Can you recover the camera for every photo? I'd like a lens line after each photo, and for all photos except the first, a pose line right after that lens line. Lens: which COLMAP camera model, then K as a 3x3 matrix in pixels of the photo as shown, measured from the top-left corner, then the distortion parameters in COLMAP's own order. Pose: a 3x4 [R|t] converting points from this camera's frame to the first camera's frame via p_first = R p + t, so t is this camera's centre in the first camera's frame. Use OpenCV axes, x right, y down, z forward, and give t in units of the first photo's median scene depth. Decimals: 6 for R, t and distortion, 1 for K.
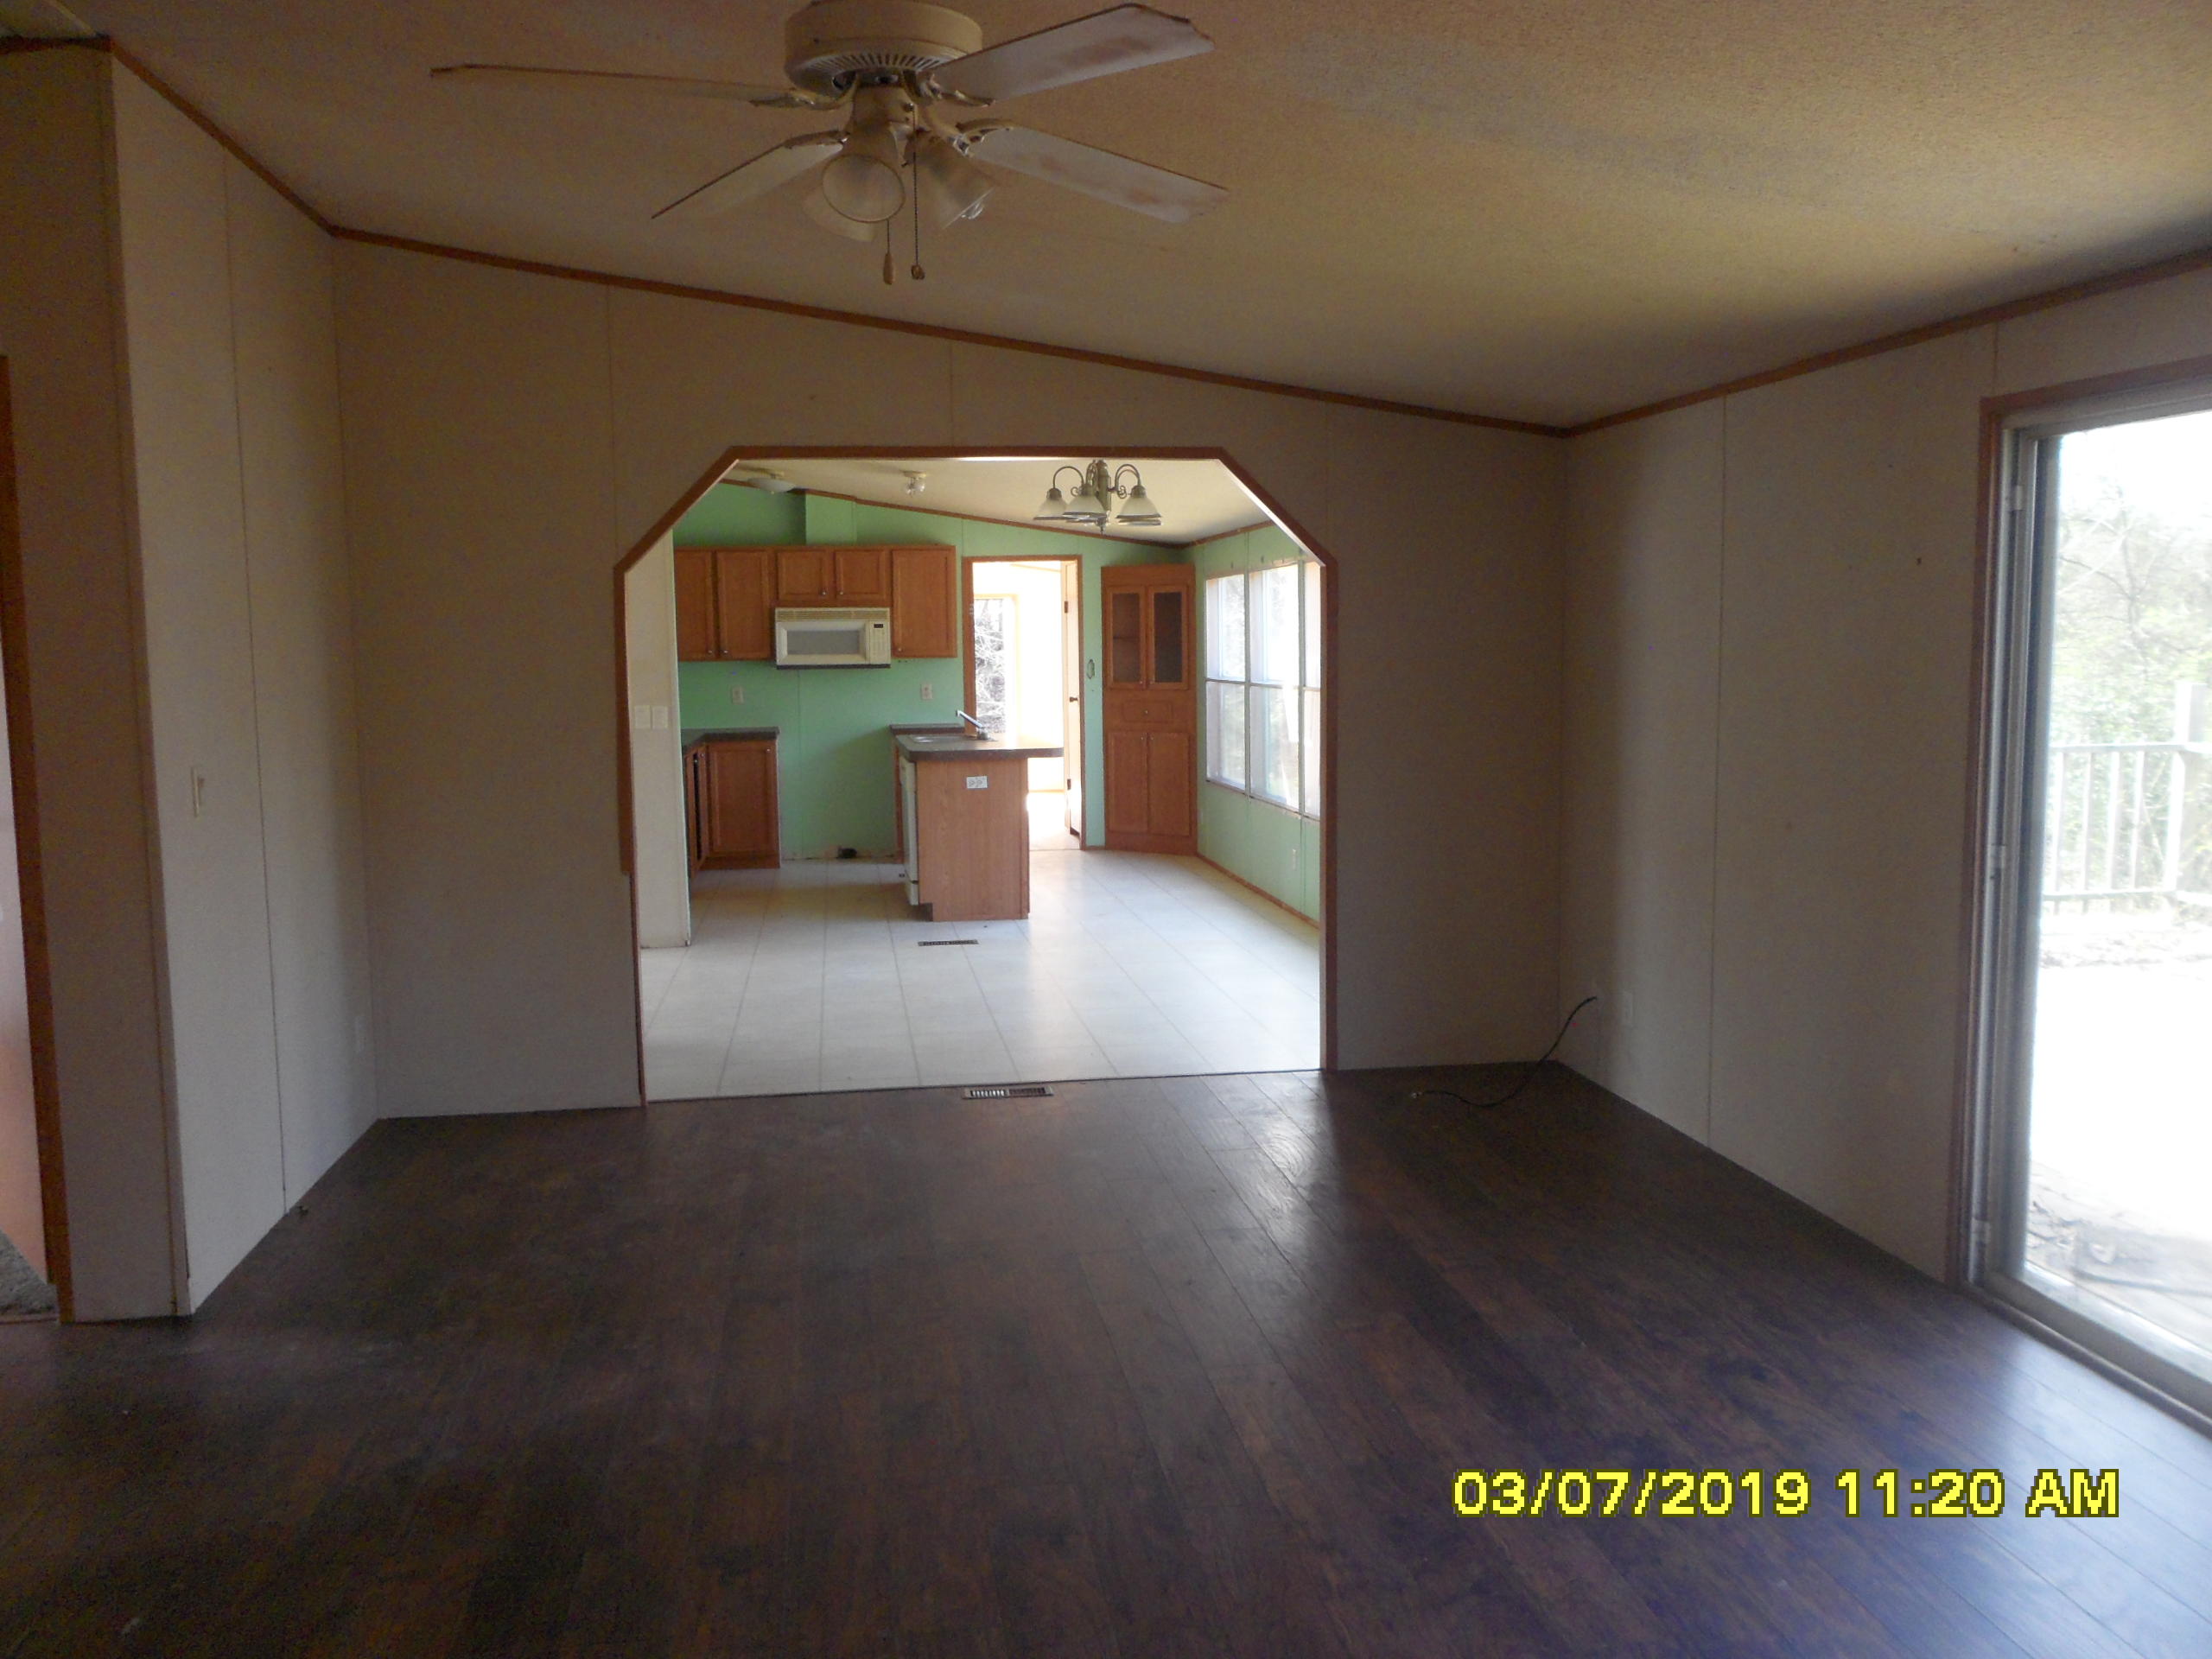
lens RADIAL K [[1811.4, 0, 1099.5], [0, 1811.4, 827.9], [0, 0, 1]] dist [-0.020315, 0.028891]
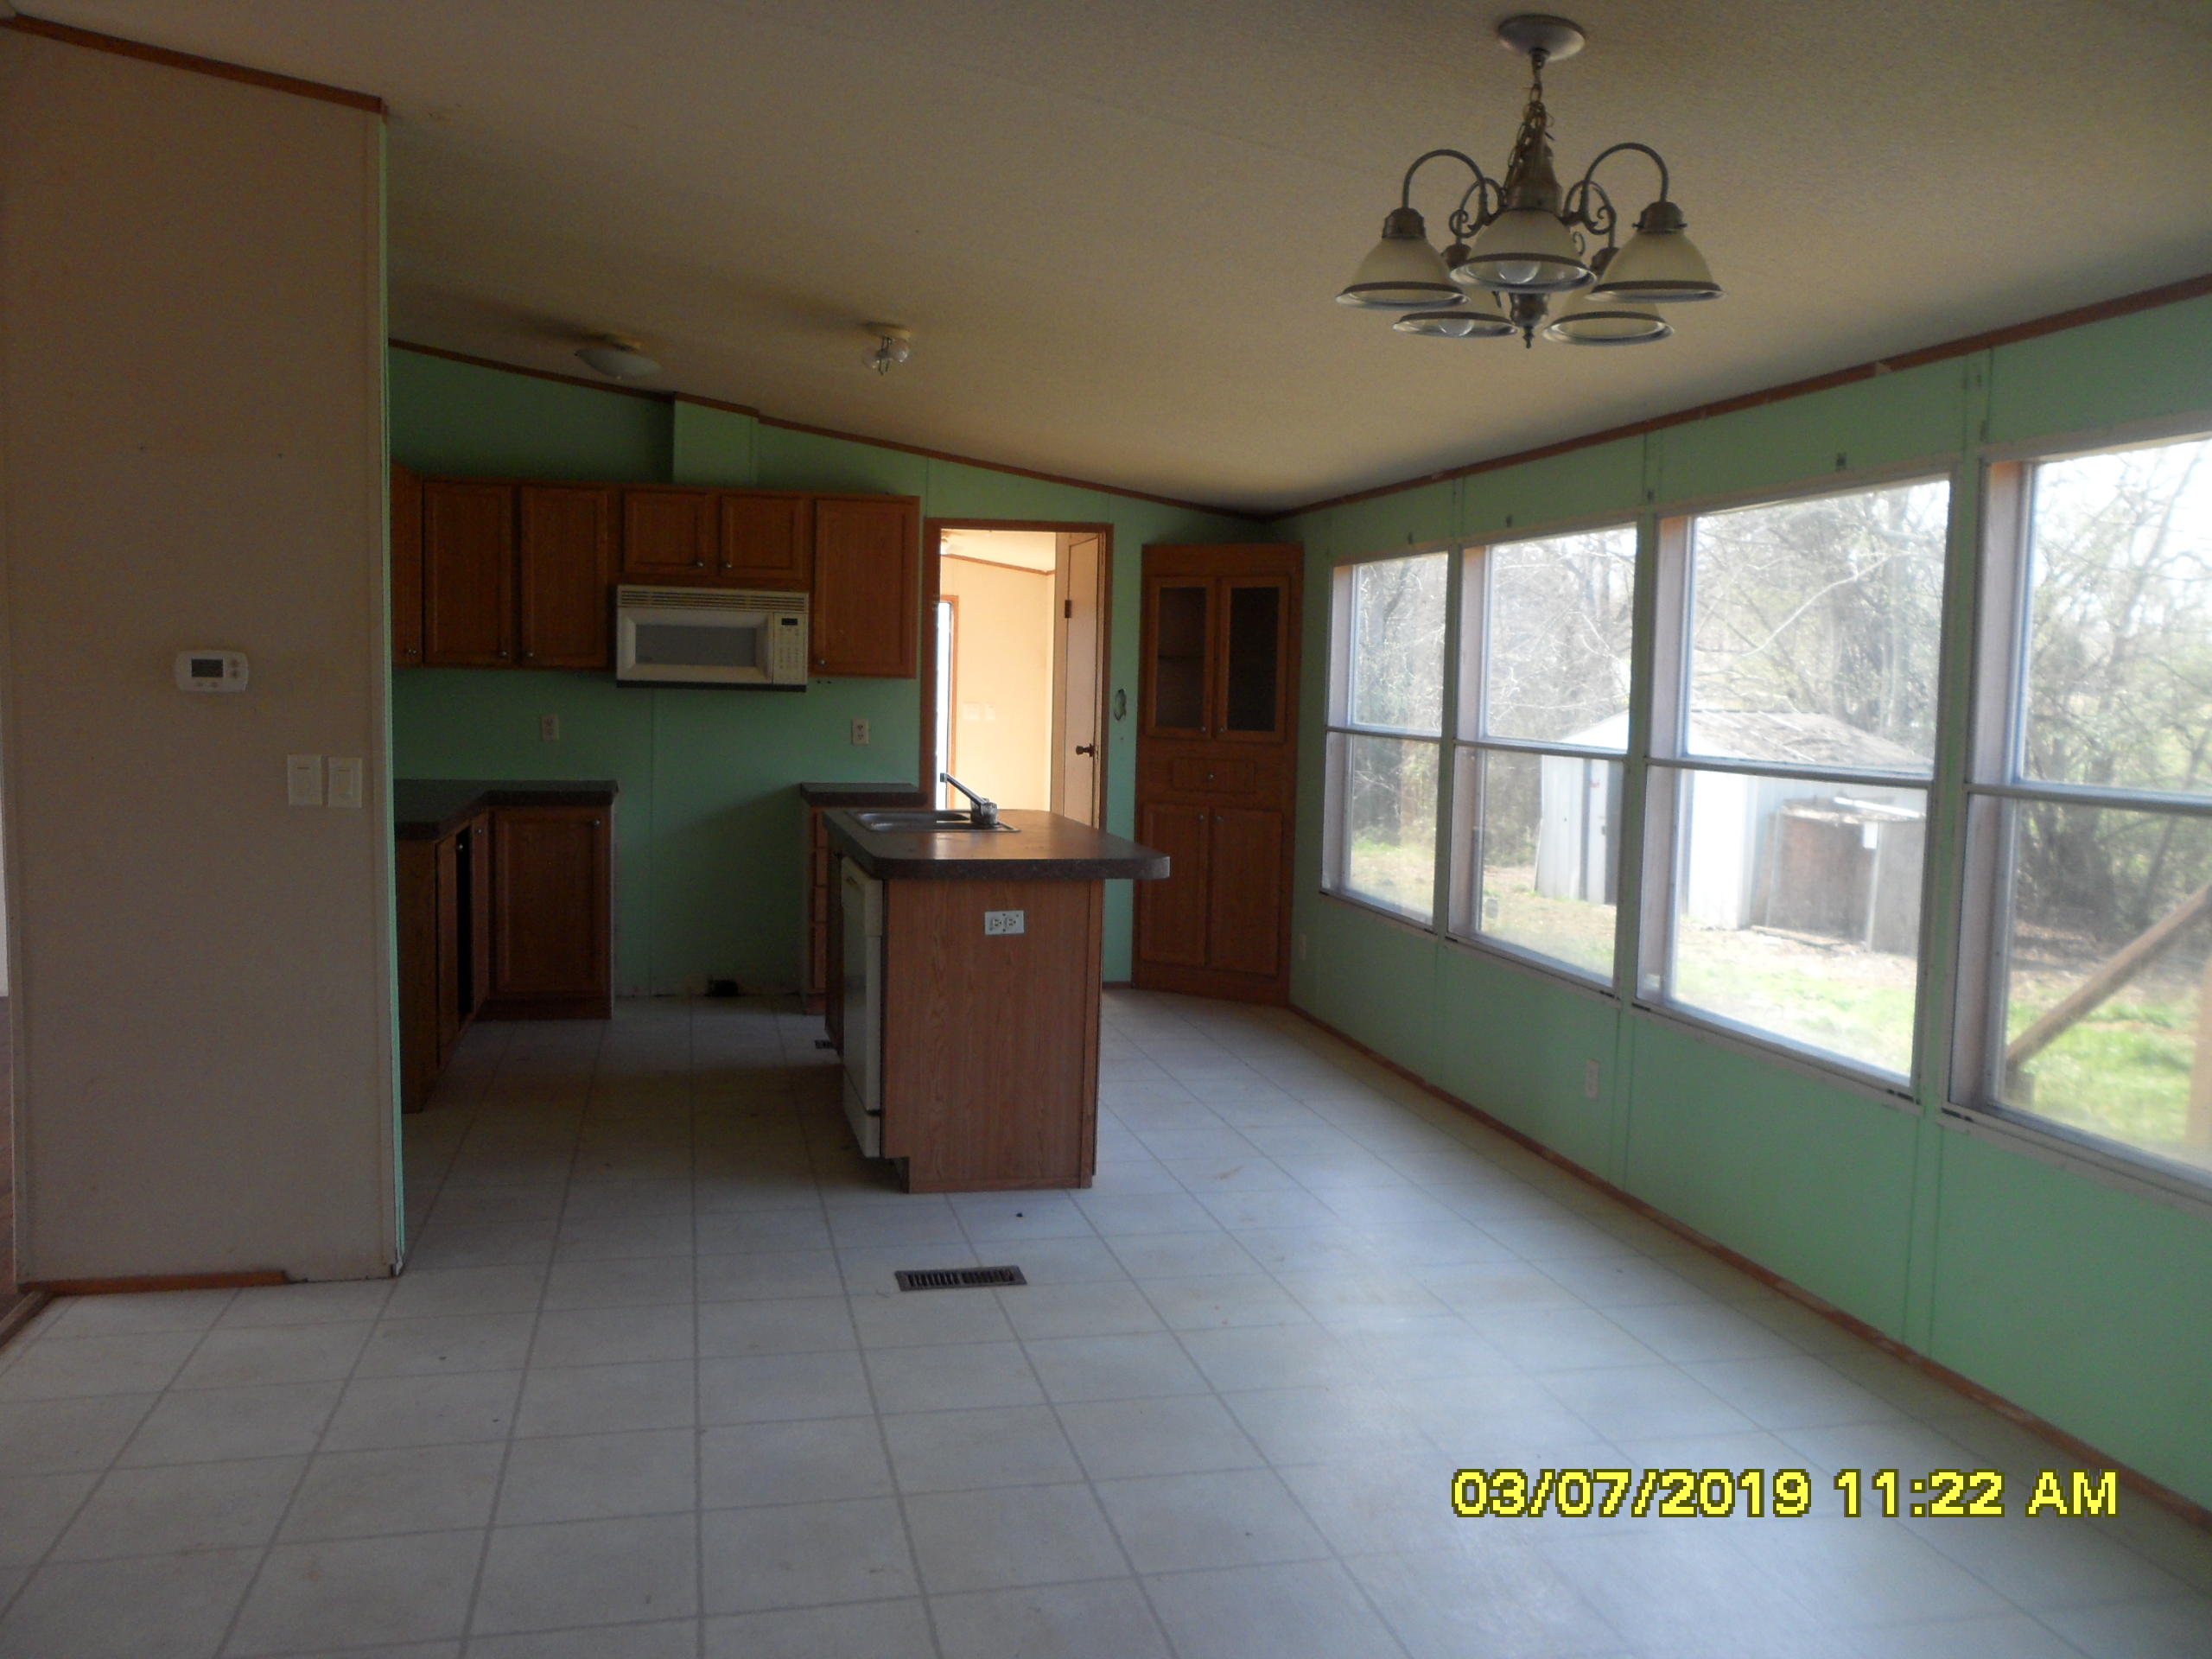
lens RADIAL K [[1811.4, 0, 1087.0], [0, 1811.4, 819.5], [0, 0, 1]] dist [-0.020315, 0.028891]
pose [[0.996625, 0.030864, 0.076069, -0.066804], [-0.029103, 0.999284, -0.024159, -0.033517], [-0.076760, 0.021864, 0.996810, 0.388607]]
